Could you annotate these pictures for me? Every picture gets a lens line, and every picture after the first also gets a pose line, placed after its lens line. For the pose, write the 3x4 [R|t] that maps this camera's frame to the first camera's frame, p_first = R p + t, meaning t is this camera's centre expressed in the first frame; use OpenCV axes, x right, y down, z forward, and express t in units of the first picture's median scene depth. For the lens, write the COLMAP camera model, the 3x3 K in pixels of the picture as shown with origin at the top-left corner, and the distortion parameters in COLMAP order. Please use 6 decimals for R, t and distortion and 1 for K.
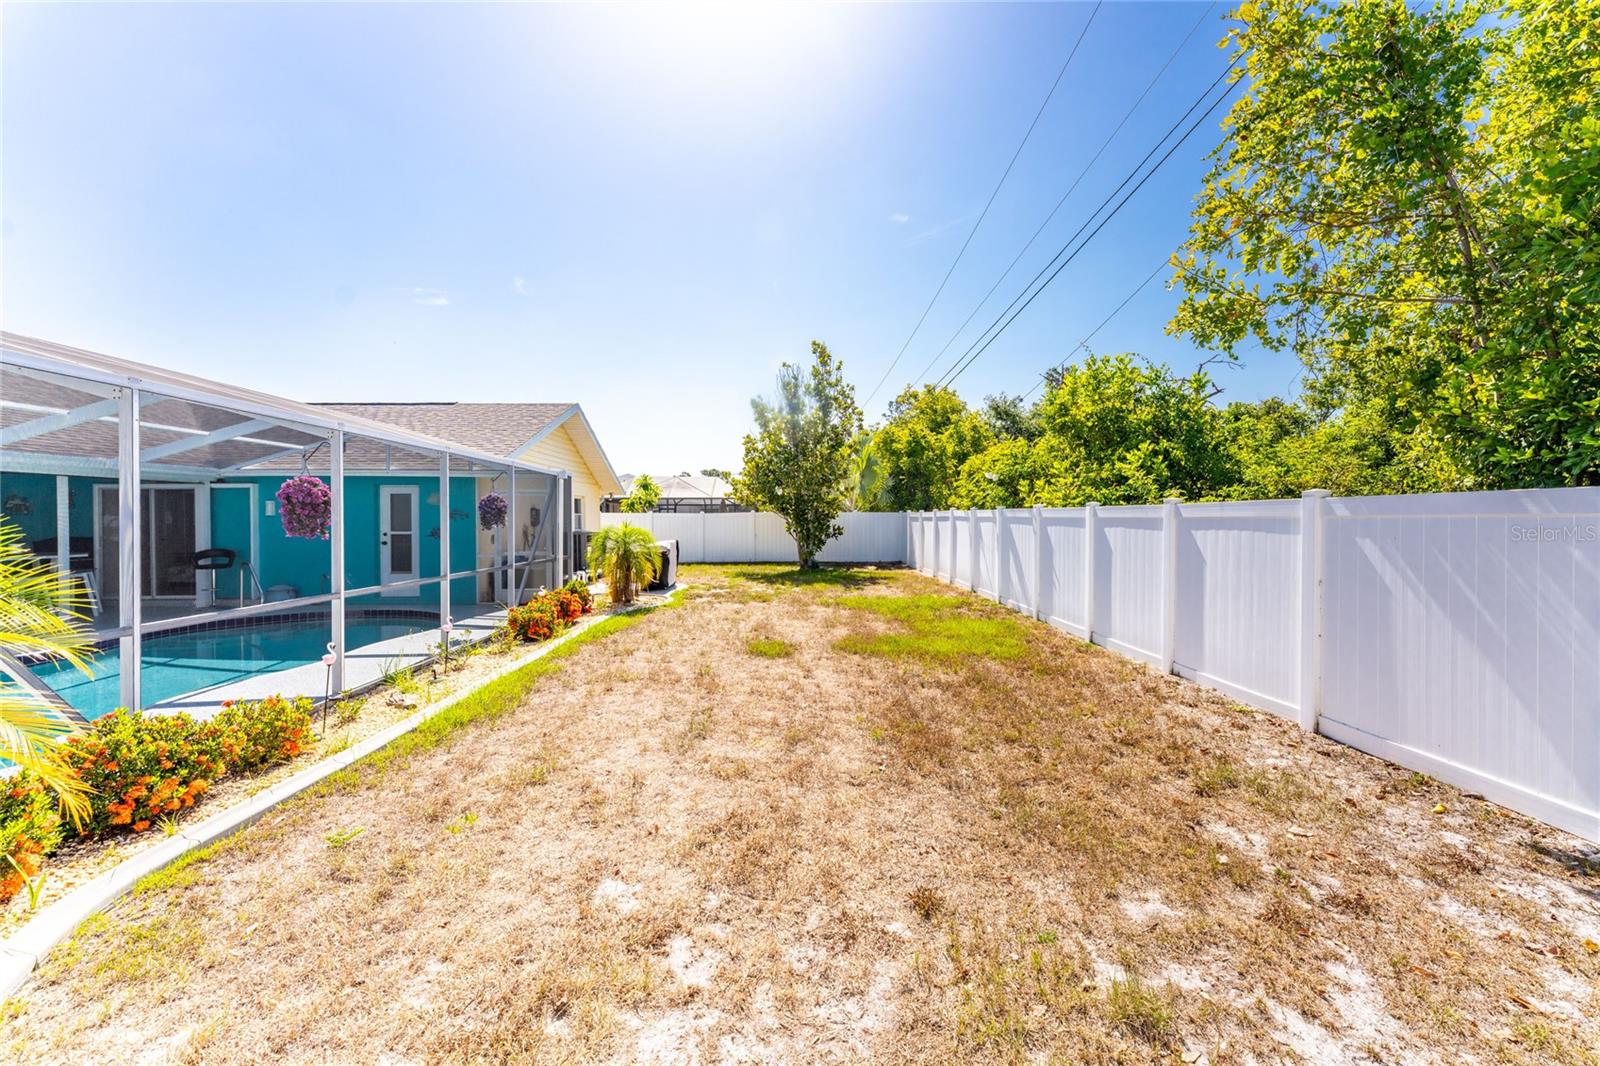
lens RADIAL K [[656.1, 0, 812.6], [0, 656.1, 523.8], [0, 0, 1]] dist [0.000826, -0.001026]
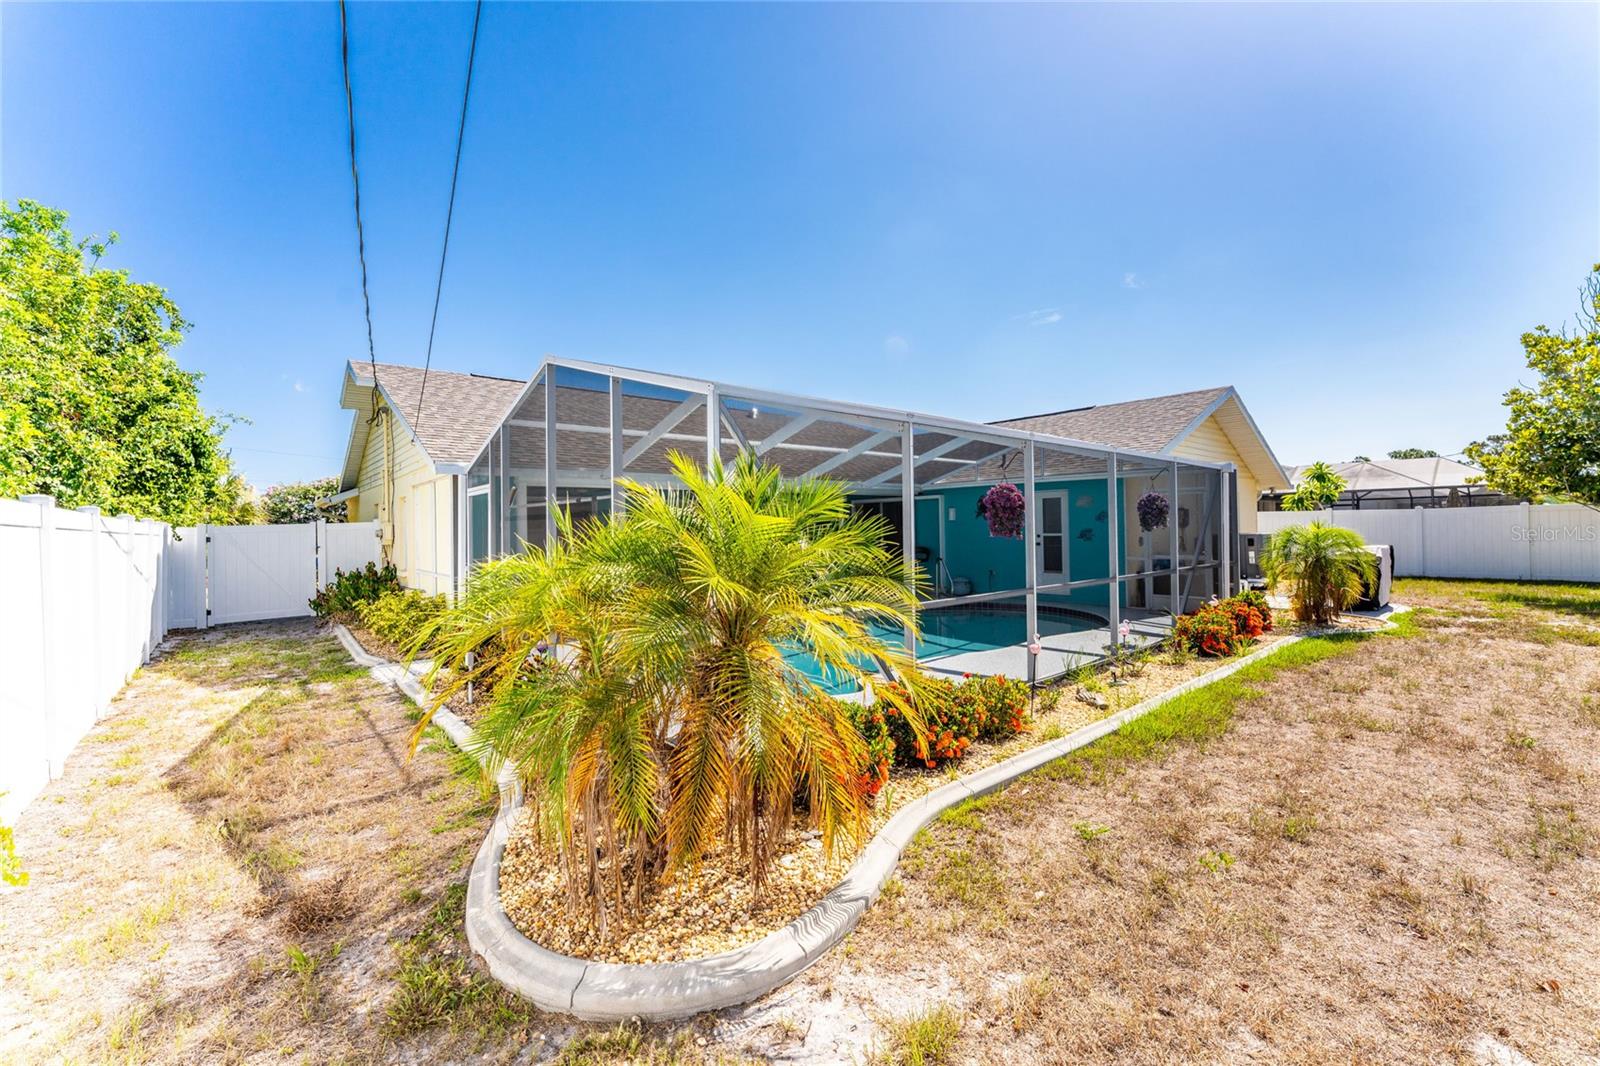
lens RADIAL K [[656.1, 0, 783.0], [0, 656.1, 524.8], [0, 0, 1]] dist [0.000826, -0.001026]
pose [[0.613187, -0.010051, -0.789874, -0.068006], [0.007757, 0.999947, -0.006702, 0.002038], [0.789900, -0.002017, 0.613232, -0.000343]]
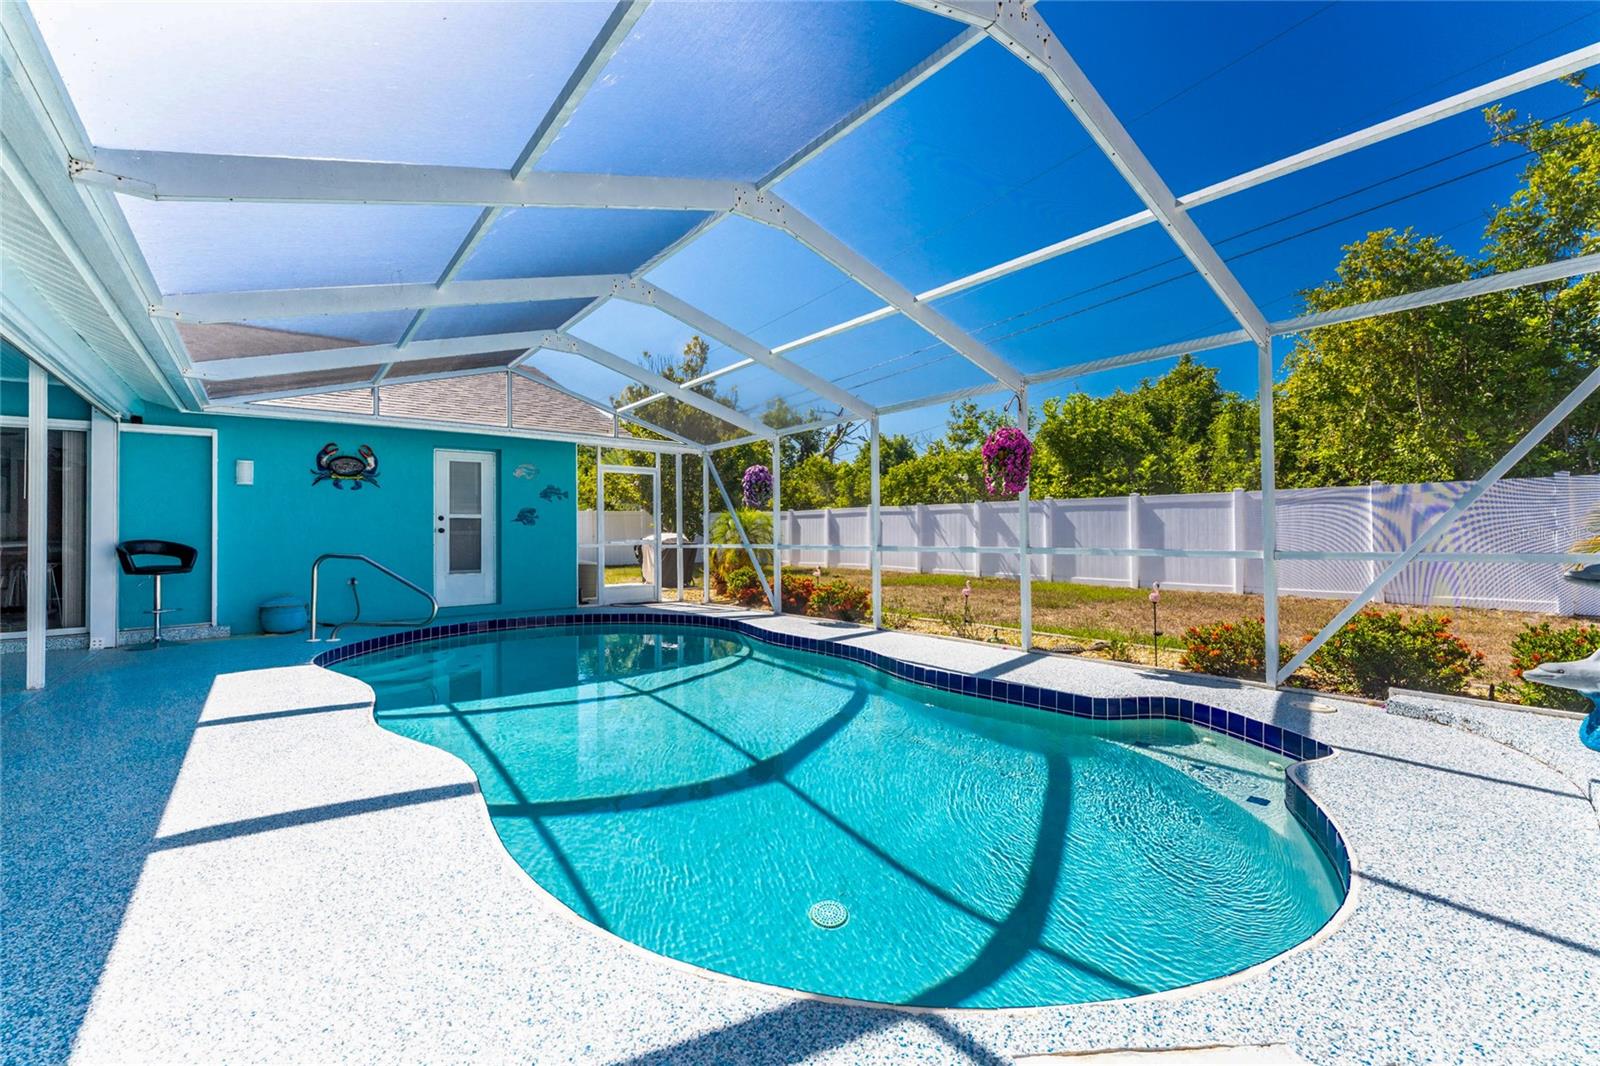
lens RADIAL K [[656.1, 0, 772.8], [0, 656.1, 523.9], [0, 0, 1]] dist [0.000826, -0.001026]
pose [[0.797573, 0.001282, 0.603220, -1.028778], [0.010774, 0.999808, -0.016369, 0.048999], [-0.603126, 0.019555, 0.797407, 0.290169]]
